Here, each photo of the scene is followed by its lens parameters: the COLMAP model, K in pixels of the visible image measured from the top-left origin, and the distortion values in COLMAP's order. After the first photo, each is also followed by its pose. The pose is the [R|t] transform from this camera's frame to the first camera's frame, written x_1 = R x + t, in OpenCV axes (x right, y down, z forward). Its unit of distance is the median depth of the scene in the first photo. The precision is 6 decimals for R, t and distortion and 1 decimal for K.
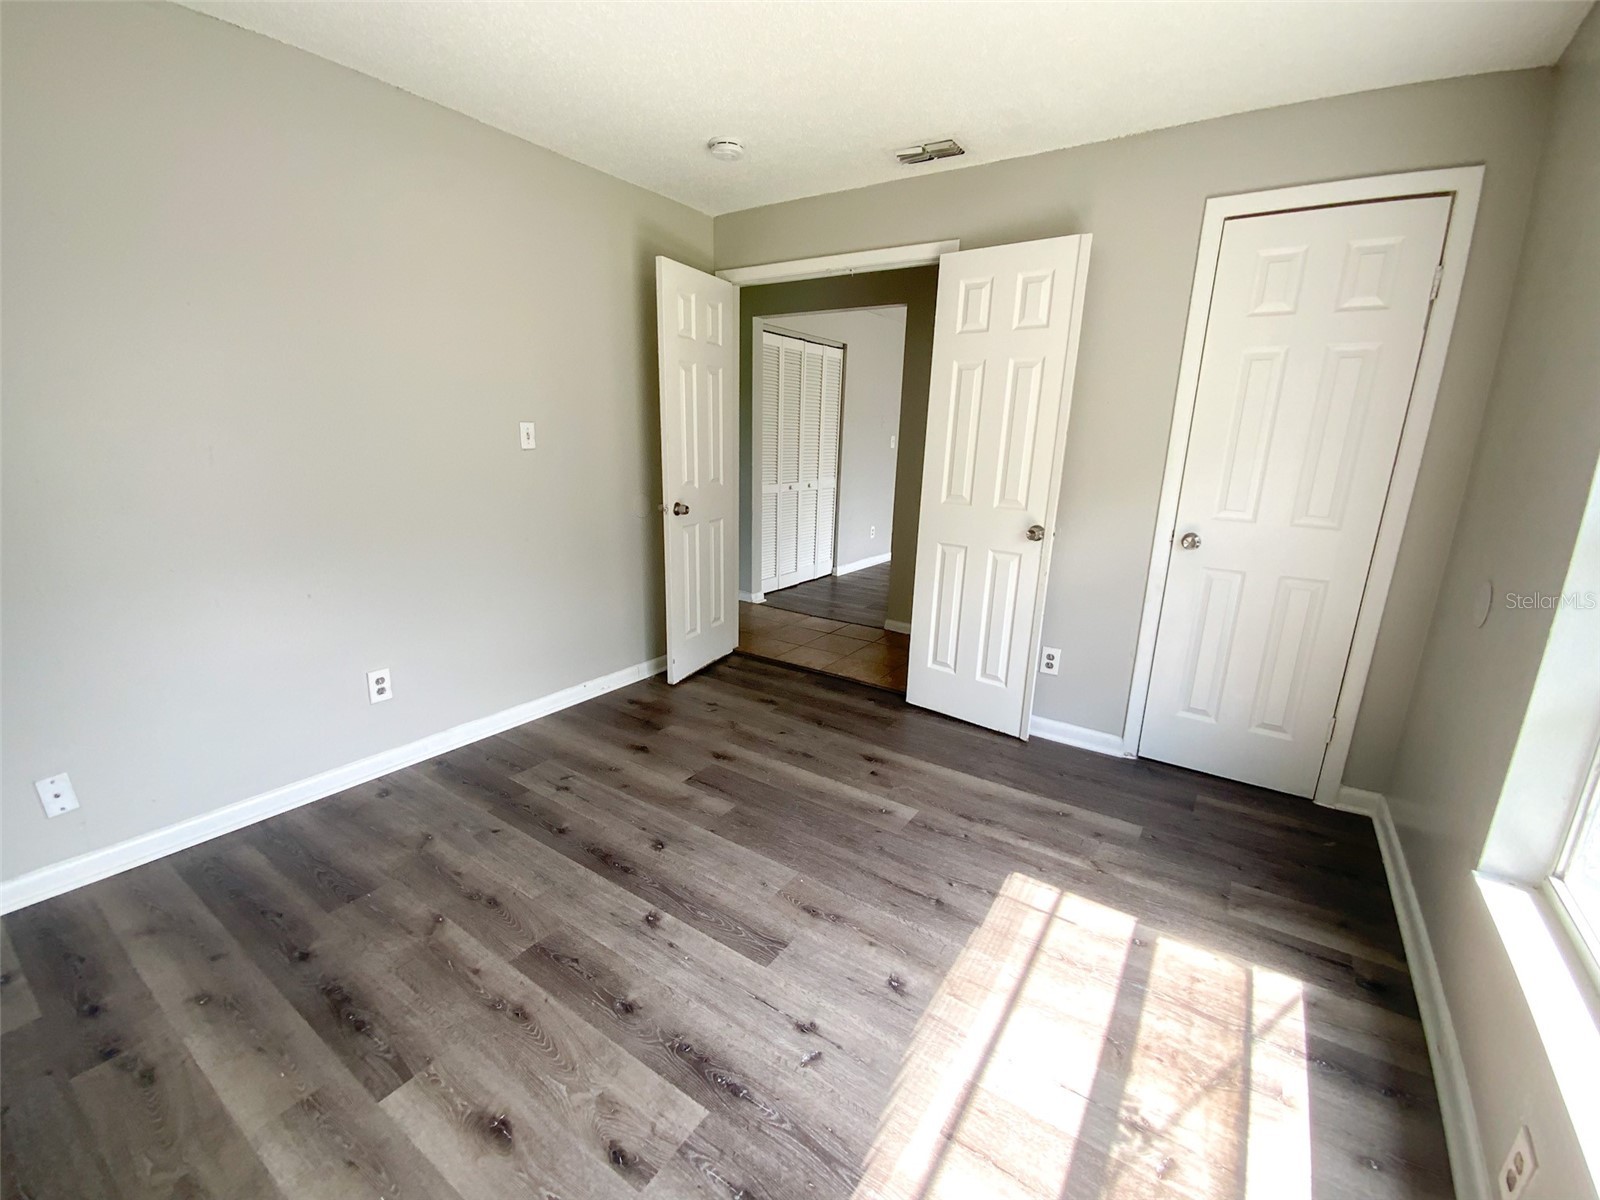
lens RADIAL K [[659.8, 0, 798.3], [0, 659.8, 601.7], [0, 0, 1]] dist [0.035308, -0.025997]
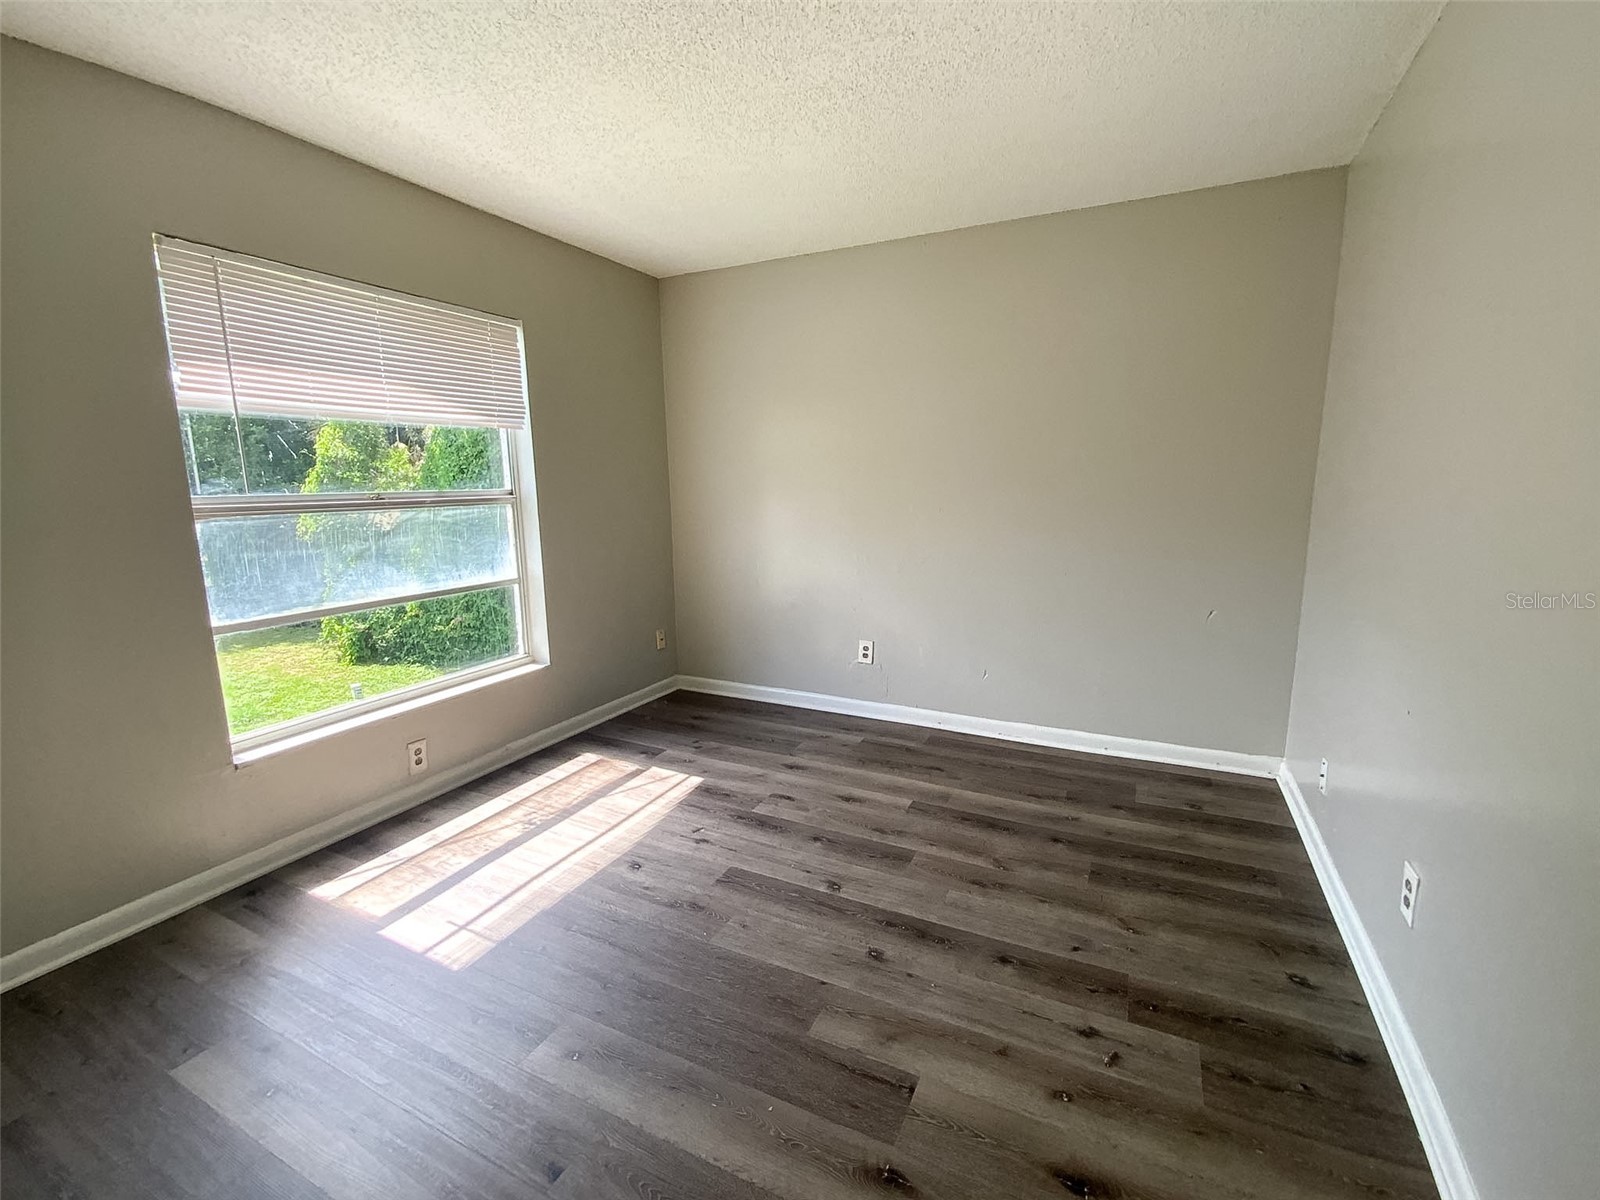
lens RADIAL K [[676.5, 0, 800.0], [0, 676.5, 600.0], [0, 0, 1]] dist [0.019981, -0.017018]
pose [[-0.988940, 0.013292, -0.147721, 0.009350], [-0.048890, 0.911097, 0.409282, -0.465641], [0.140028, 0.411977, -0.900371, 1.860835]]
